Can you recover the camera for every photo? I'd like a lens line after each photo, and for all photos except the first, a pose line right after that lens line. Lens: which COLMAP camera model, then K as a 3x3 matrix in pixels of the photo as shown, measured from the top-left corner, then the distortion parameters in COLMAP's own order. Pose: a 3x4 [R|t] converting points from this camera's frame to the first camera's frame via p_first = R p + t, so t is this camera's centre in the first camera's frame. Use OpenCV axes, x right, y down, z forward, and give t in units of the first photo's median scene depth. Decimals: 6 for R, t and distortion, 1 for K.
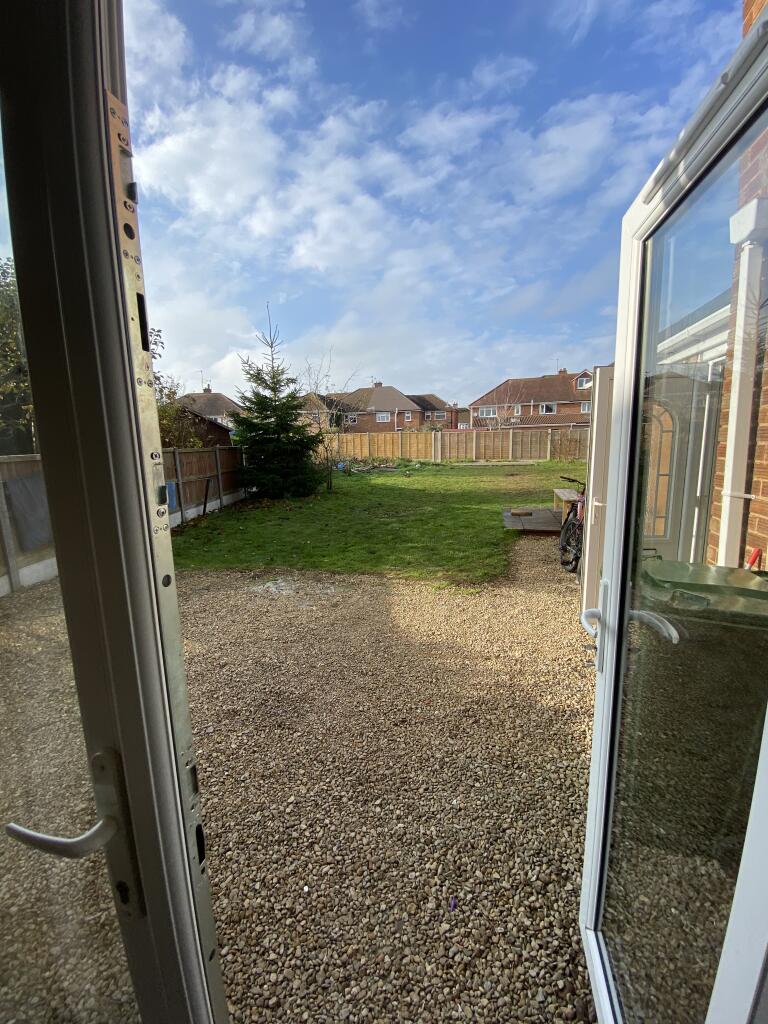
lens RADIAL K [[414.5, 0, 384.0], [0, 414.5, 512.0], [0, 0, 1]] dist [0.053780, -0.033000]
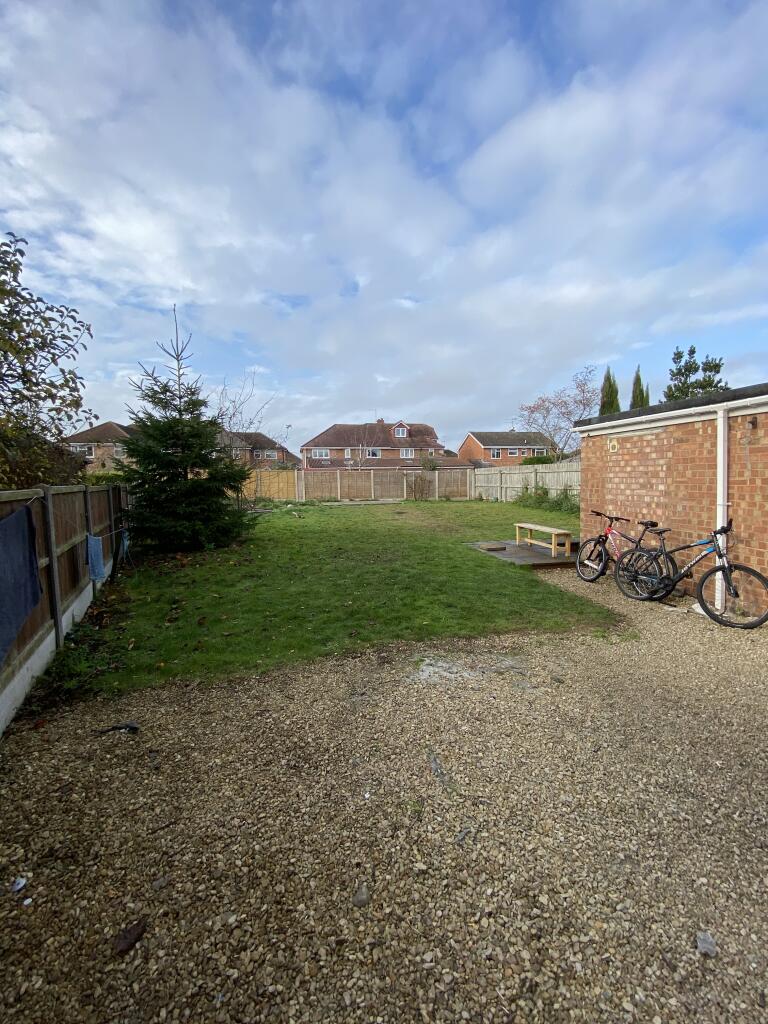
lens RADIAL K [[414.5, 0, 384.0], [0, 414.5, 512.0], [0, 0, 1]] dist [0.053780, -0.033000]
pose [[0.894382, -0.027137, 0.446479, -0.284806], [0.070125, 0.994322, -0.080039, -0.018686], [-0.441772, 0.102895, 0.891207, 0.154957]]
